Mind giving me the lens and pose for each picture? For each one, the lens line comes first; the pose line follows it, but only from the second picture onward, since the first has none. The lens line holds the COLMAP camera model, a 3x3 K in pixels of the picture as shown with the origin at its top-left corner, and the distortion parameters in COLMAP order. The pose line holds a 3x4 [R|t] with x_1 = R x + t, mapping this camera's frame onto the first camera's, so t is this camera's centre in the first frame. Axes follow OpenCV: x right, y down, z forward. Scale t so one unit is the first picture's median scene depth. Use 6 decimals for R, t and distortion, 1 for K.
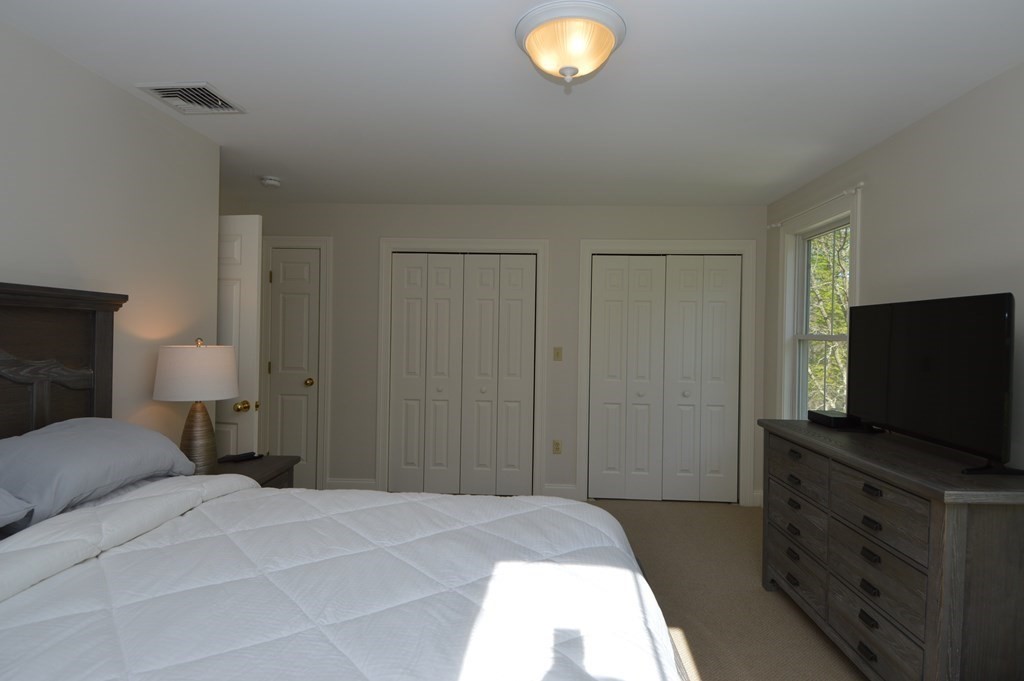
lens RADIAL K [[535.3, 0, 503.8], [0, 535.3, 335.8], [0, 0, 1]] dist [0.031099, -0.033649]
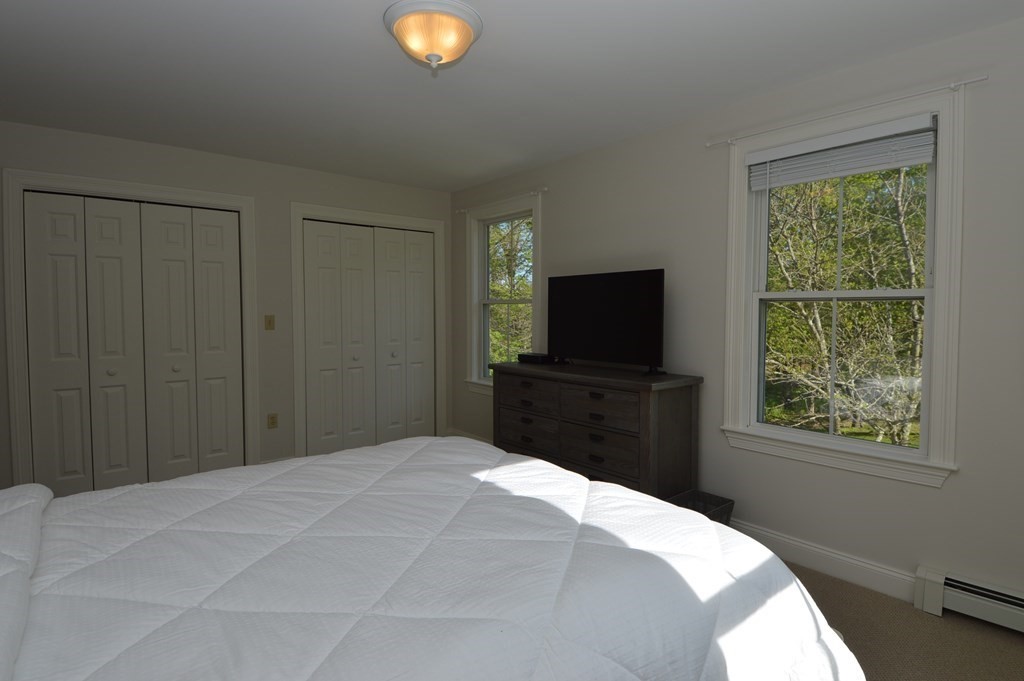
lens RADIAL K [[535.3, 0, 515.6], [0, 535.3, 335.0], [0, 0, 1]] dist [0.031099, -0.033649]
pose [[0.737069, -0.048041, 0.674108, -0.385309], [0.016209, 0.998440, 0.053432, 0.022034], [-0.675624, -0.028456, 0.736697, 0.025267]]
